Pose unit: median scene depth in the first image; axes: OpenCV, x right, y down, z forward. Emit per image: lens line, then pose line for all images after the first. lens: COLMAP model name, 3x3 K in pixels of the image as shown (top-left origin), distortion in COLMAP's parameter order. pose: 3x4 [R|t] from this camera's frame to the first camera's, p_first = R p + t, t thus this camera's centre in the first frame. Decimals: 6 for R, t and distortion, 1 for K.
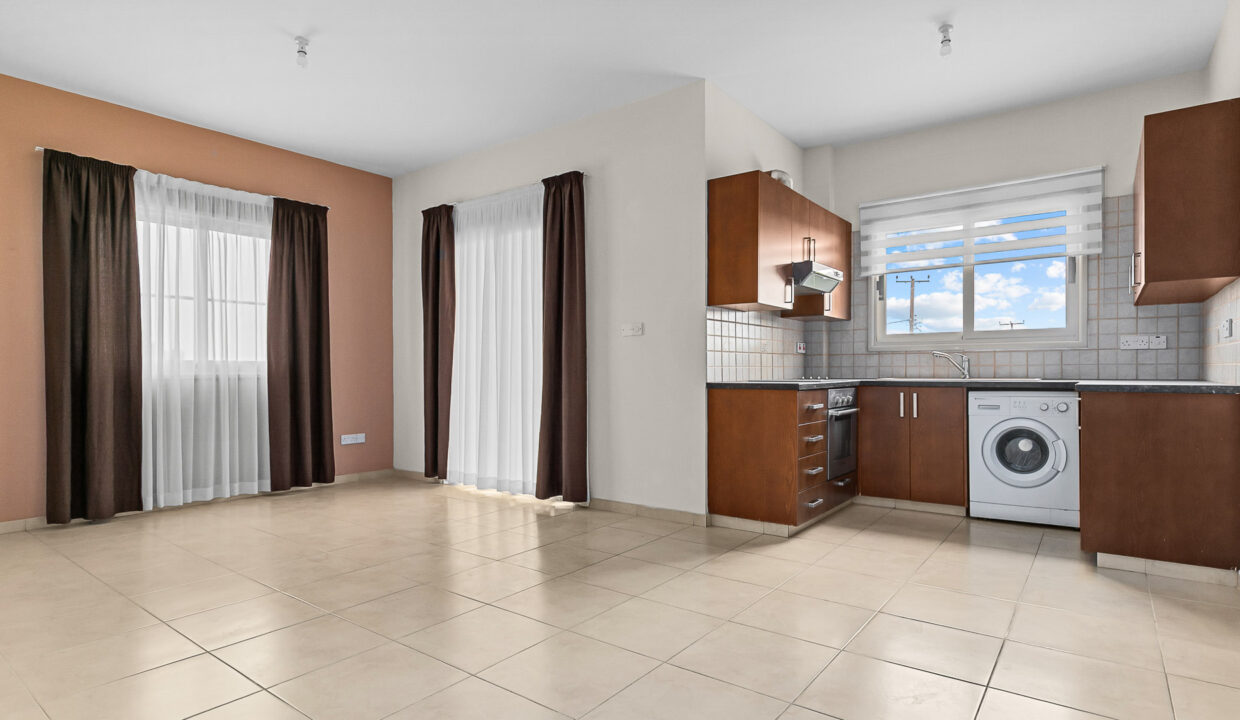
lens RADIAL K [[638.9, 0, 598.1], [0, 638.9, 373.3], [0, 0, 1]] dist [-0.001838, -0.000249]
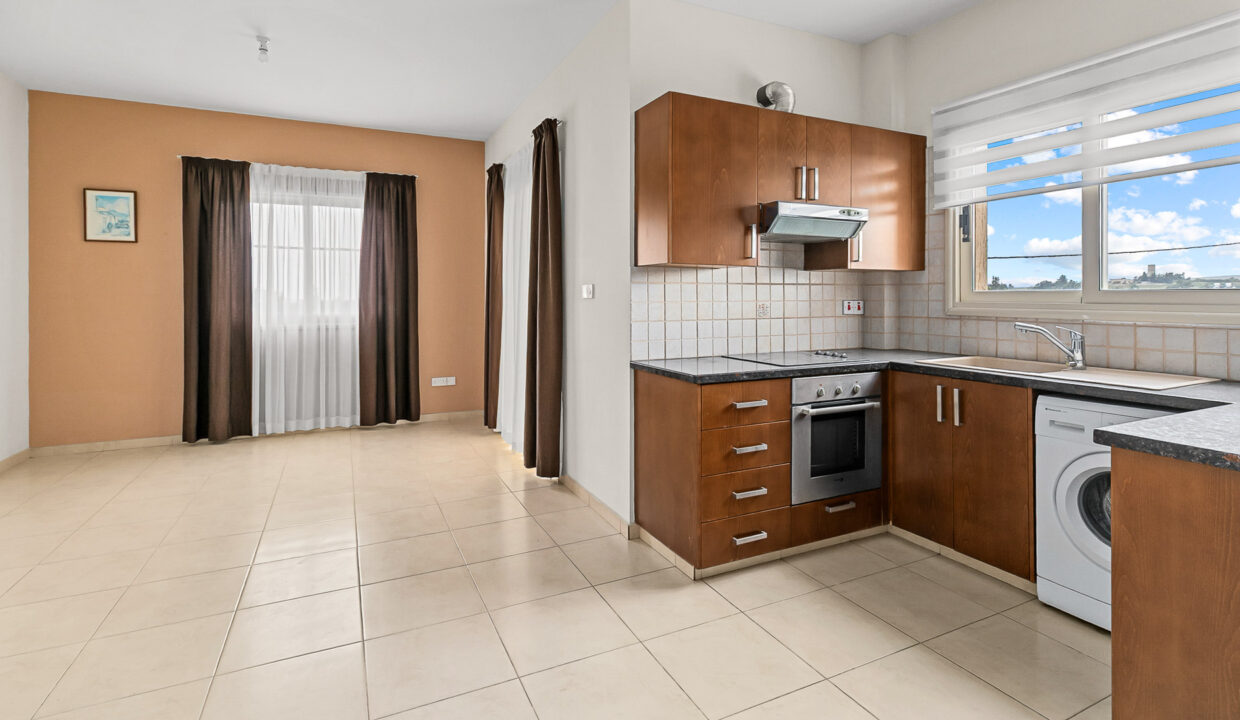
lens RADIAL K [[582.0, 0, 617.8], [0, 582.0, 290.0], [0, 0, 1]] dist [0.001491, -0.000654]
pose [[0.896396, -0.001218, -0.443253, 0.400509], [-0.003484, 0.999946, -0.009793, -0.056475], [0.443241, 0.010323, 0.896343, 0.273095]]
